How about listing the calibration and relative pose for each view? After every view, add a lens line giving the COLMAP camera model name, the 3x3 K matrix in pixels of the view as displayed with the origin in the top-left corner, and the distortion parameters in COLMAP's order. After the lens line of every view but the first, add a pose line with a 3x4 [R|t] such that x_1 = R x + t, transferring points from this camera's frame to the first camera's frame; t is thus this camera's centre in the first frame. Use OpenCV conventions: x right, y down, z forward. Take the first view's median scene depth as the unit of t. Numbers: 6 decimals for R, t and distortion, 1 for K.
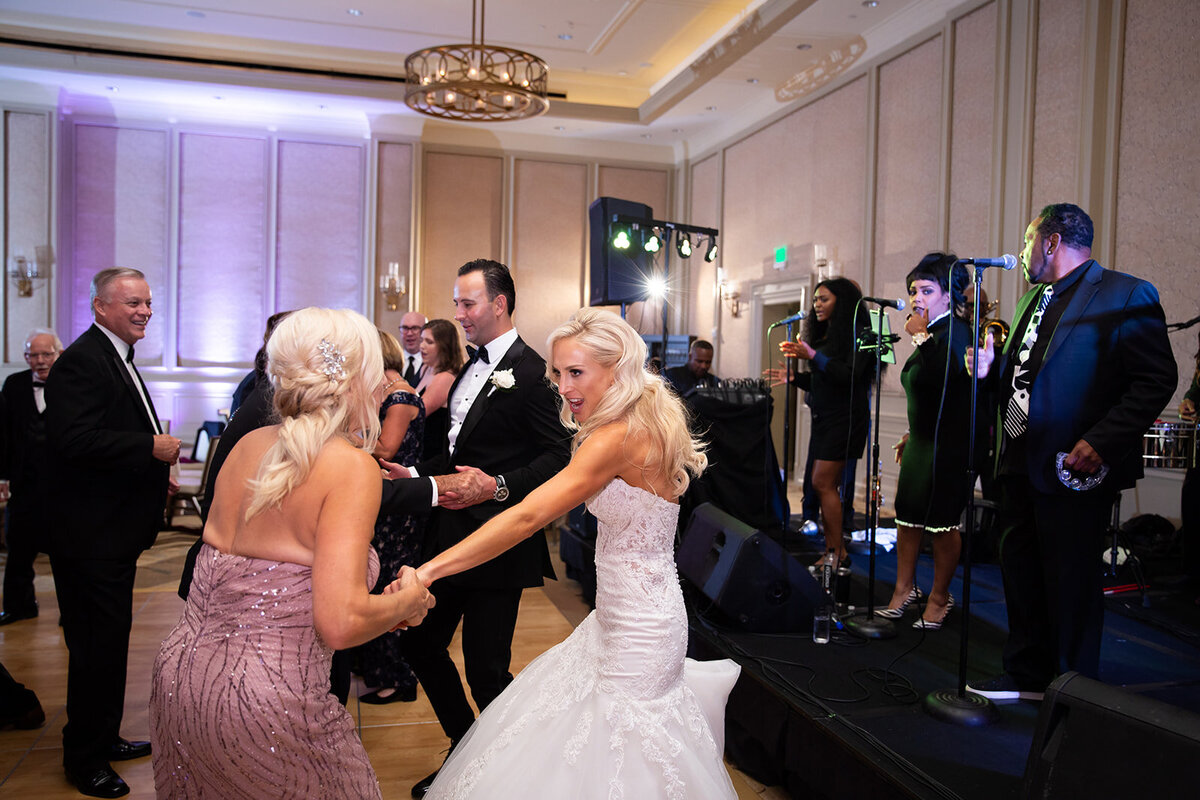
lens RADIAL K [[1008.1, 0, 601.3], [0, 1008.1, 405.3], [0, 0, 1]] dist [-0.004352, -0.002126]
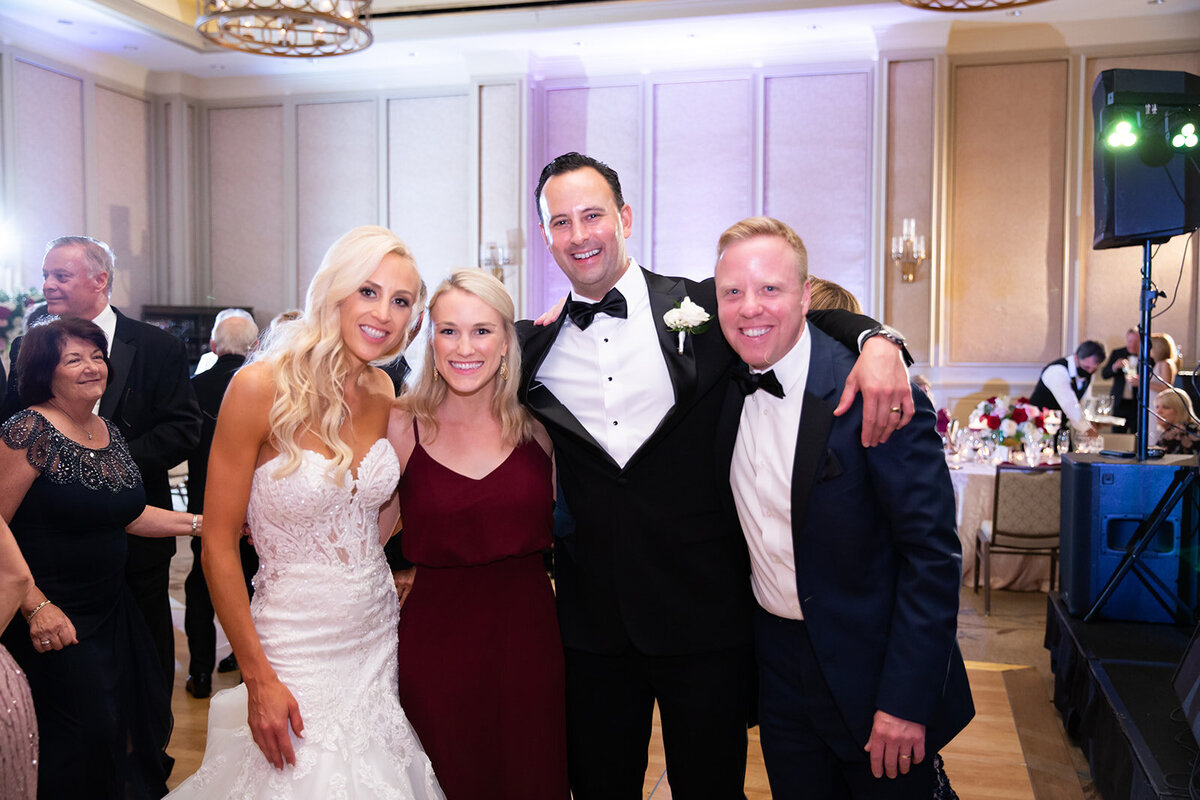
lens RADIAL K [[1199.6, 0, 599.5], [0, 1199.6, 398.3], [0, 0, 1]] dist [0.011217, 0.000000]
pose [[0.850010, 0.000476, -0.526767, 0.073201], [-0.006206, 0.999939, -0.009111, 0.002794], [0.526730, 0.011014, 0.849961, 0.116684]]
